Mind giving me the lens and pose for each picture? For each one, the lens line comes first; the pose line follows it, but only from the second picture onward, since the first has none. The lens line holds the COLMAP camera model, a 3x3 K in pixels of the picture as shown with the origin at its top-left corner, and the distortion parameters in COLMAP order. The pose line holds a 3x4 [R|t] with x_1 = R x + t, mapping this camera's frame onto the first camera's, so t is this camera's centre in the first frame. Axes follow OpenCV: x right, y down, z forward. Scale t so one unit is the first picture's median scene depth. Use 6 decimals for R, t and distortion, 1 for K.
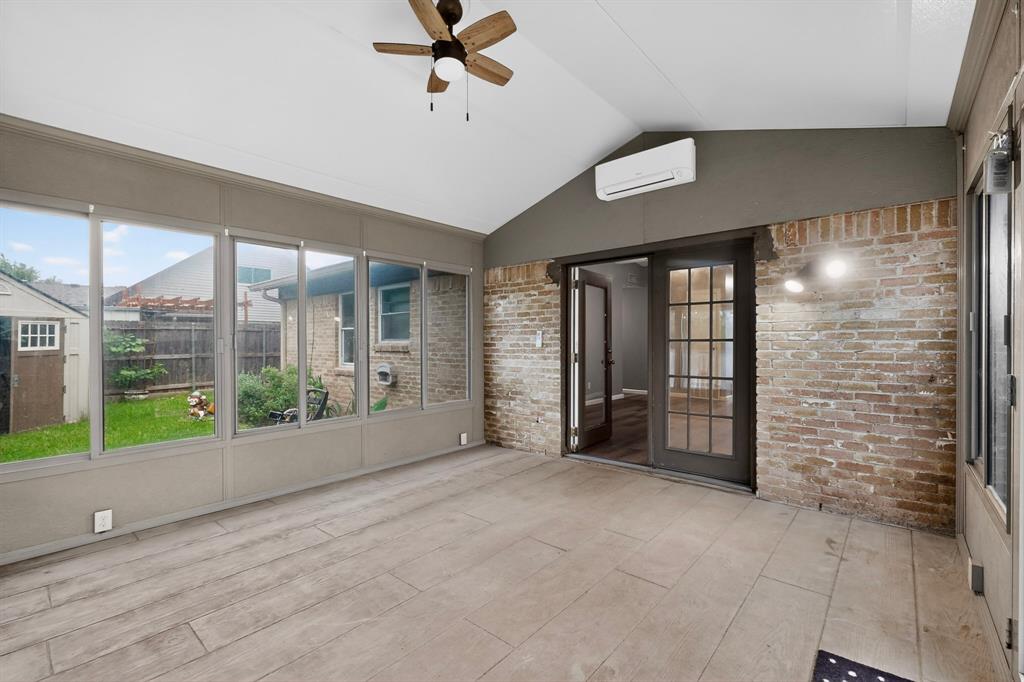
lens RADIAL K [[445.6, 0, 512.9], [0, 445.6, 340.8], [0, 0, 1]] dist [0.000843, 0.000401]
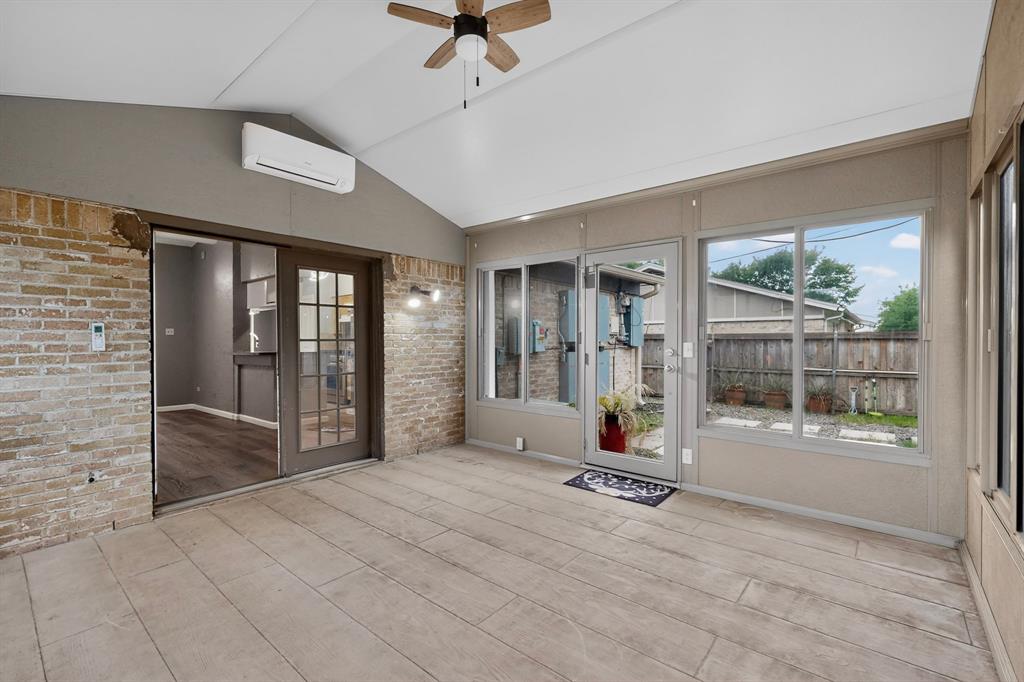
lens RADIAL K [[448.6, 0, 512.0], [0, 448.6, 341.0], [0, 0, 1]] dist [0.003766, 0.000301]
pose [[-0.019716, 0.001868, 0.999804, -0.718092], [0.000331, 0.999998, -0.001862, 0.003234], [-0.999806, 0.000294, -0.019717, 0.621879]]
